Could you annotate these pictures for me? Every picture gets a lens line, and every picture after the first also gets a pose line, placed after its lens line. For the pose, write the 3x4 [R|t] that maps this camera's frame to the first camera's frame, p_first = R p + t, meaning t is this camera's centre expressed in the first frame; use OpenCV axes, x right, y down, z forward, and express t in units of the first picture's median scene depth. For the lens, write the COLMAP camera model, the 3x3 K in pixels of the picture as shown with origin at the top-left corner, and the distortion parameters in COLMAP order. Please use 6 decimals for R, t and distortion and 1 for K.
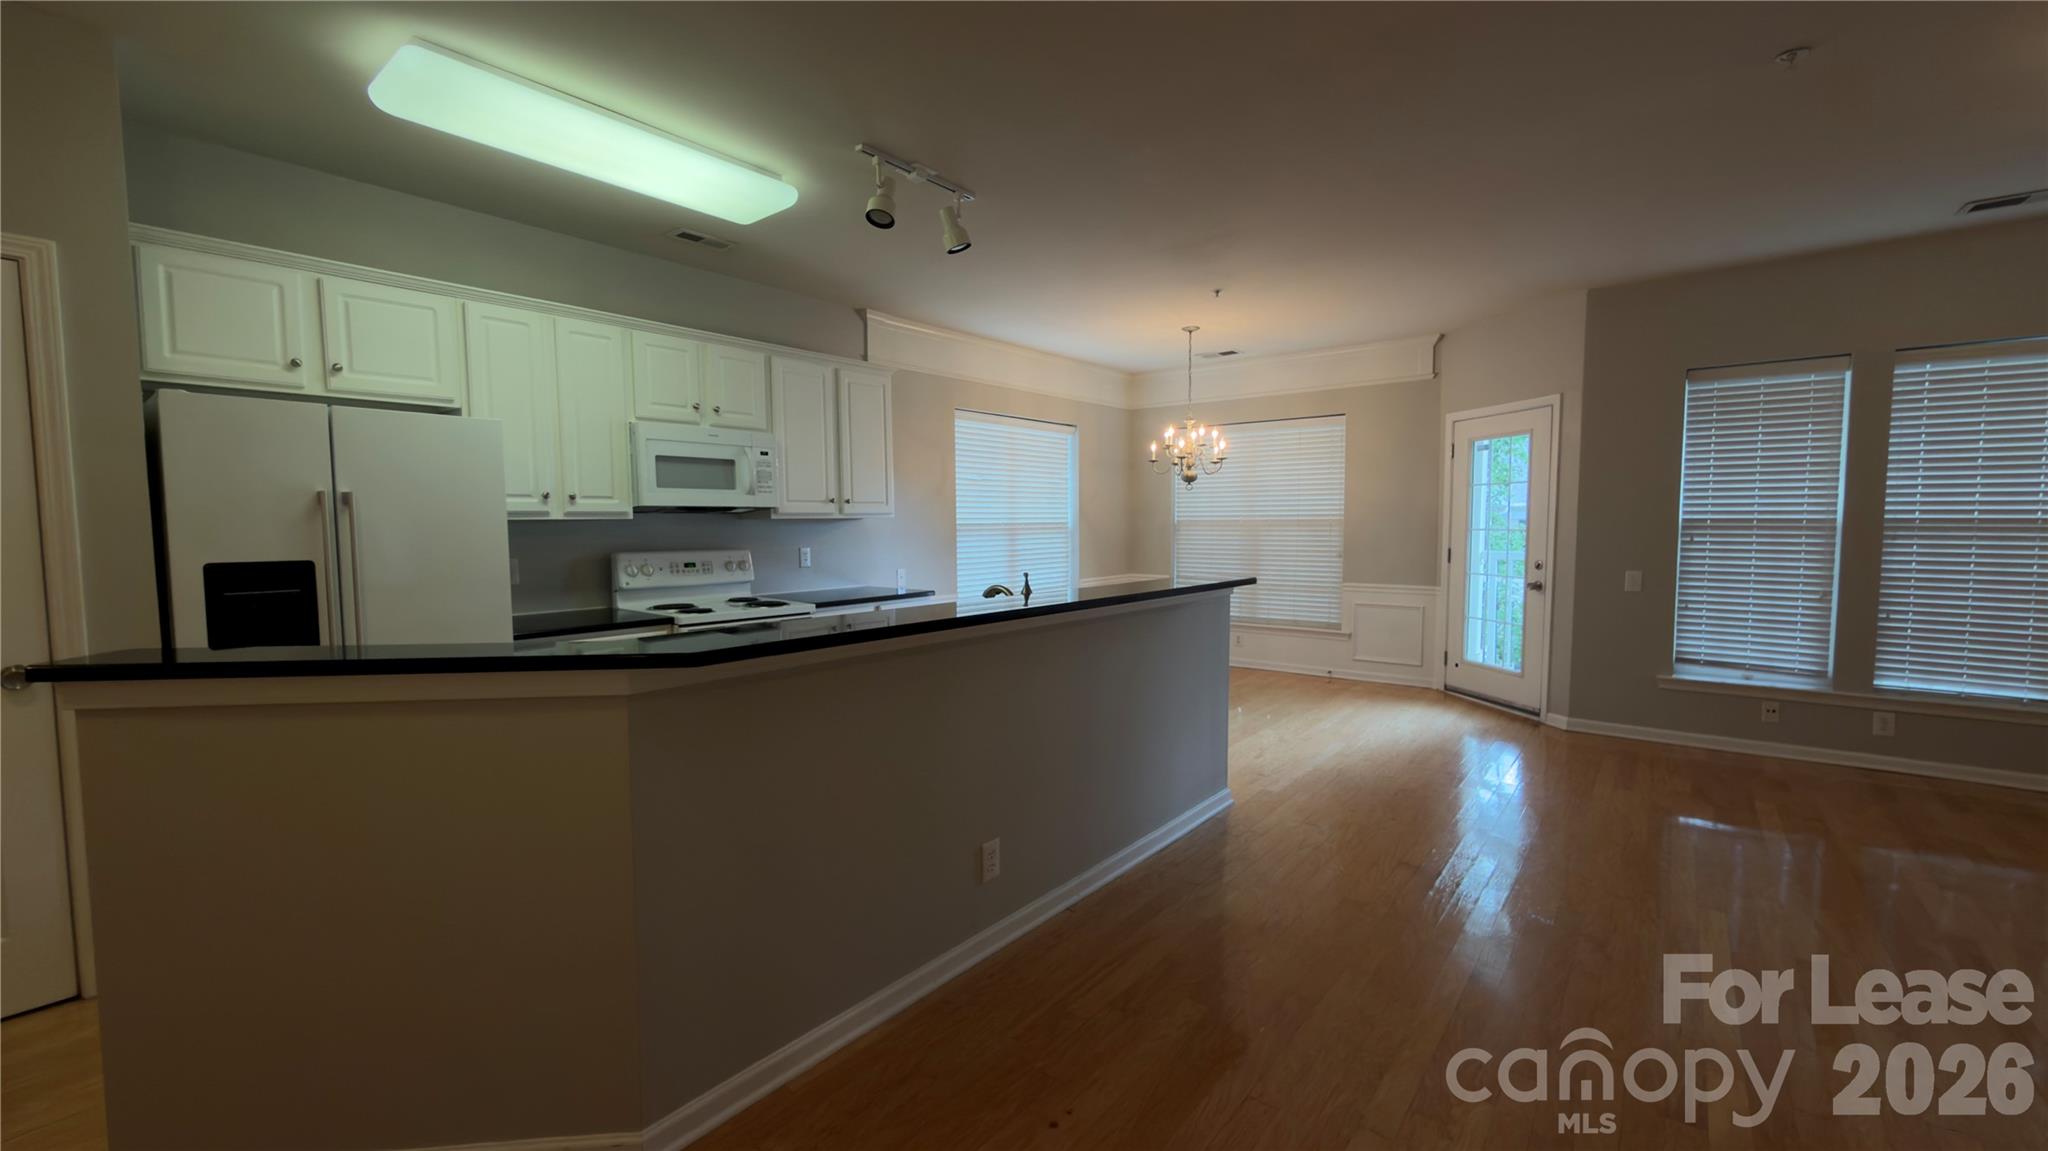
lens RADIAL K [[821.0, 0, 1022.7], [0, 821.0, 576.5], [0, 0, 1]] dist [-0.002775, 0.000100]
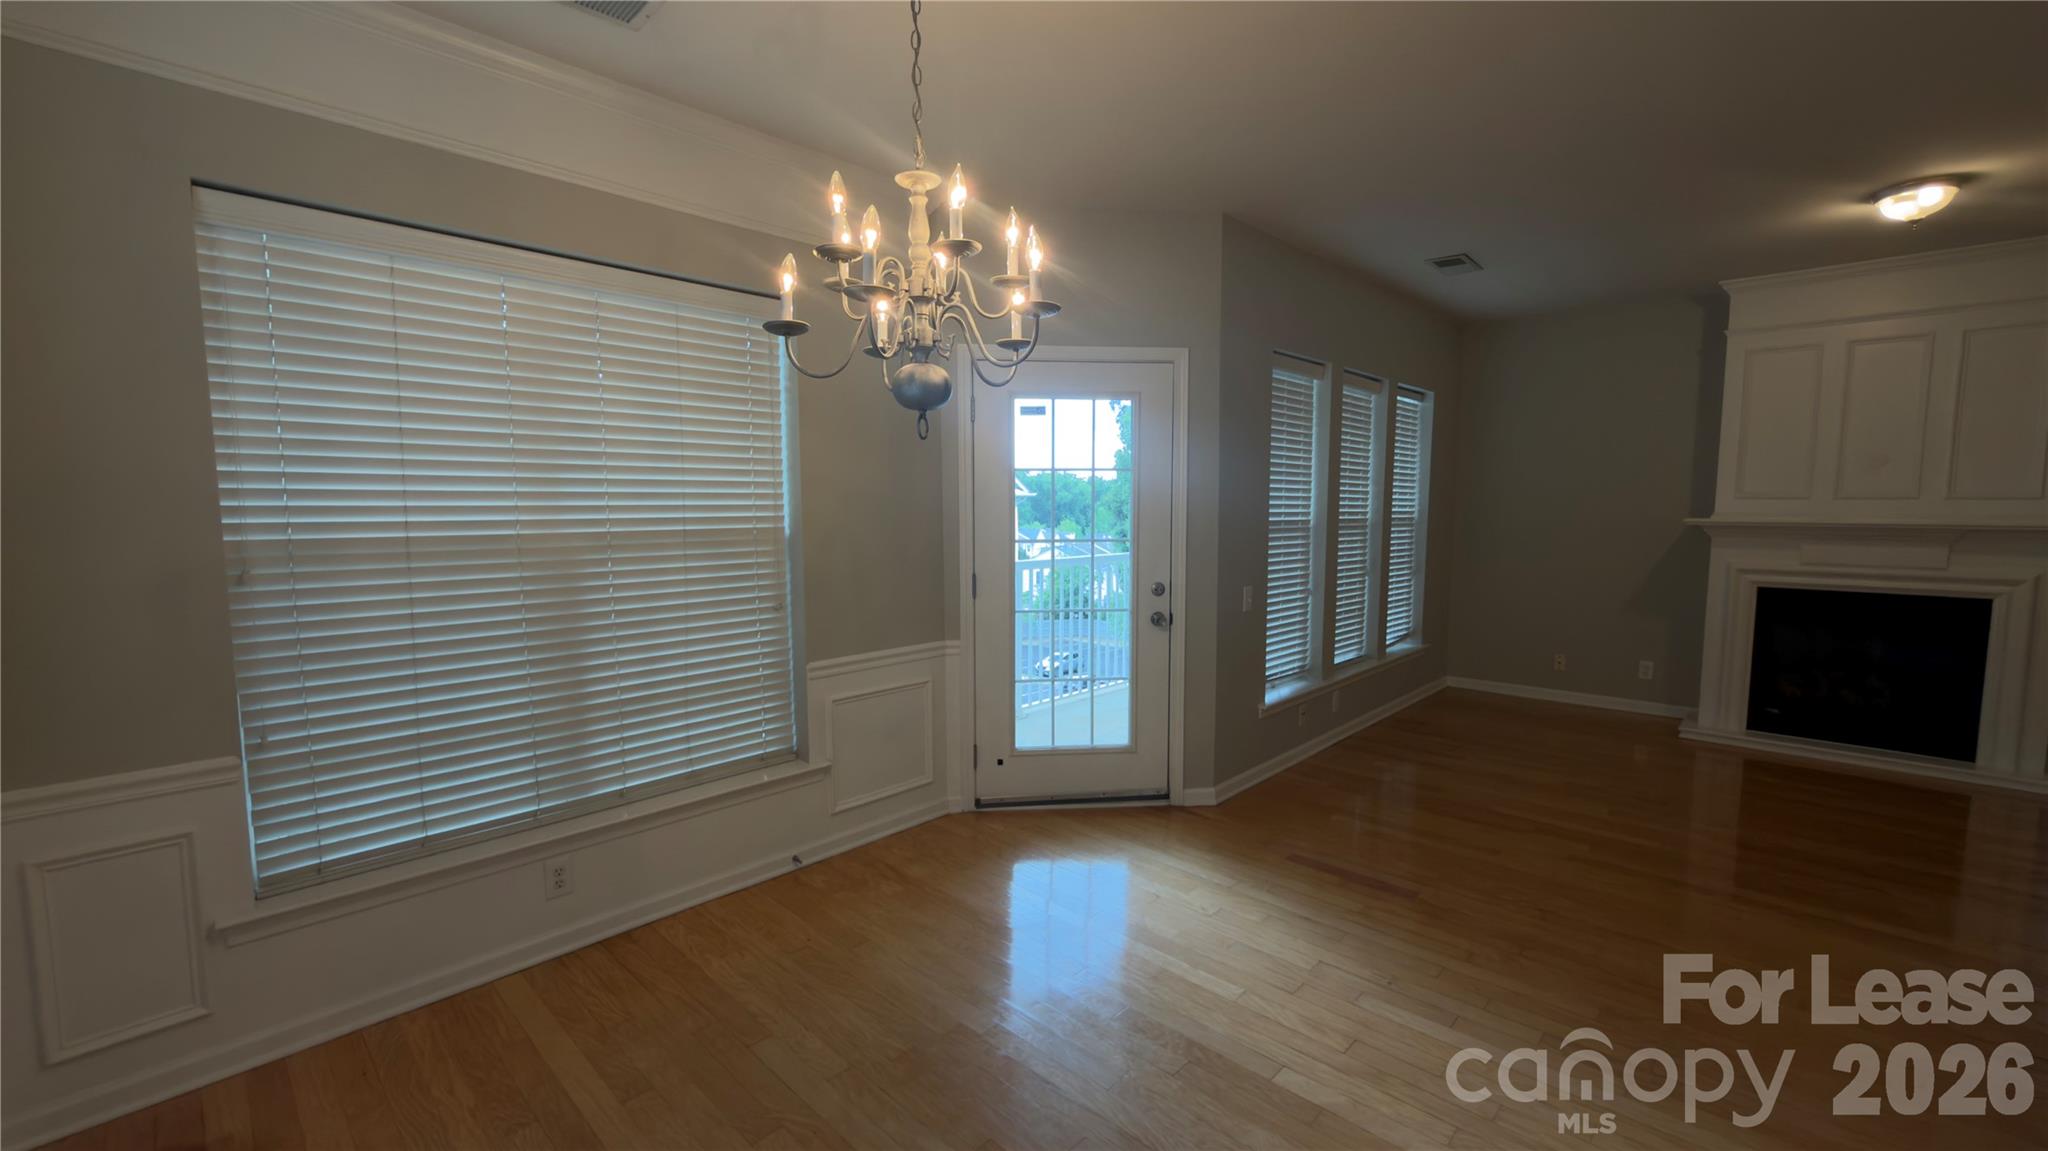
lens RADIAL K [[821.0, 0, 1025.1], [0, 821.0, 575.3], [0, 0, 1]] dist [-0.002775, 0.000100]
pose [[0.082945, -0.079242, 0.993399, -0.089561], [0.072364, 0.994681, 0.073302, -0.096266], [-0.993923, 0.065807, 0.088238, 1.178810]]
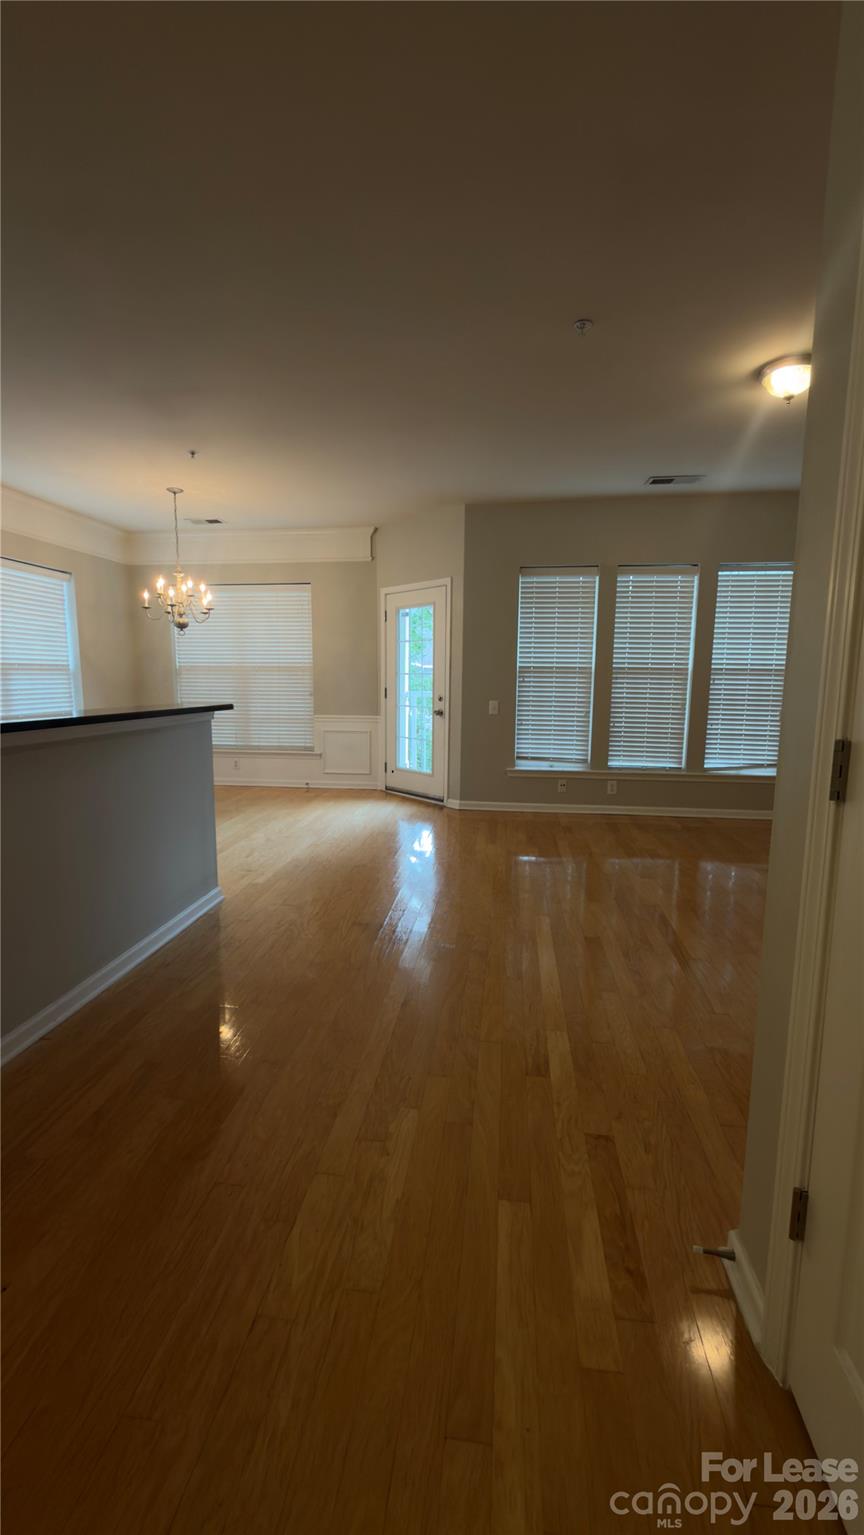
lens RADIAL K [[615.3, 0, 439.0], [0, 615.3, 764.1], [0, 0, 1]] dist [-0.002775, 0.000100]
pose [[0.848054, -0.060858, 0.526404, 0.054599], [0.022554, 0.996629, 0.078885, 0.018354], [-0.529430, -0.055027, 0.846567, 0.085881]]
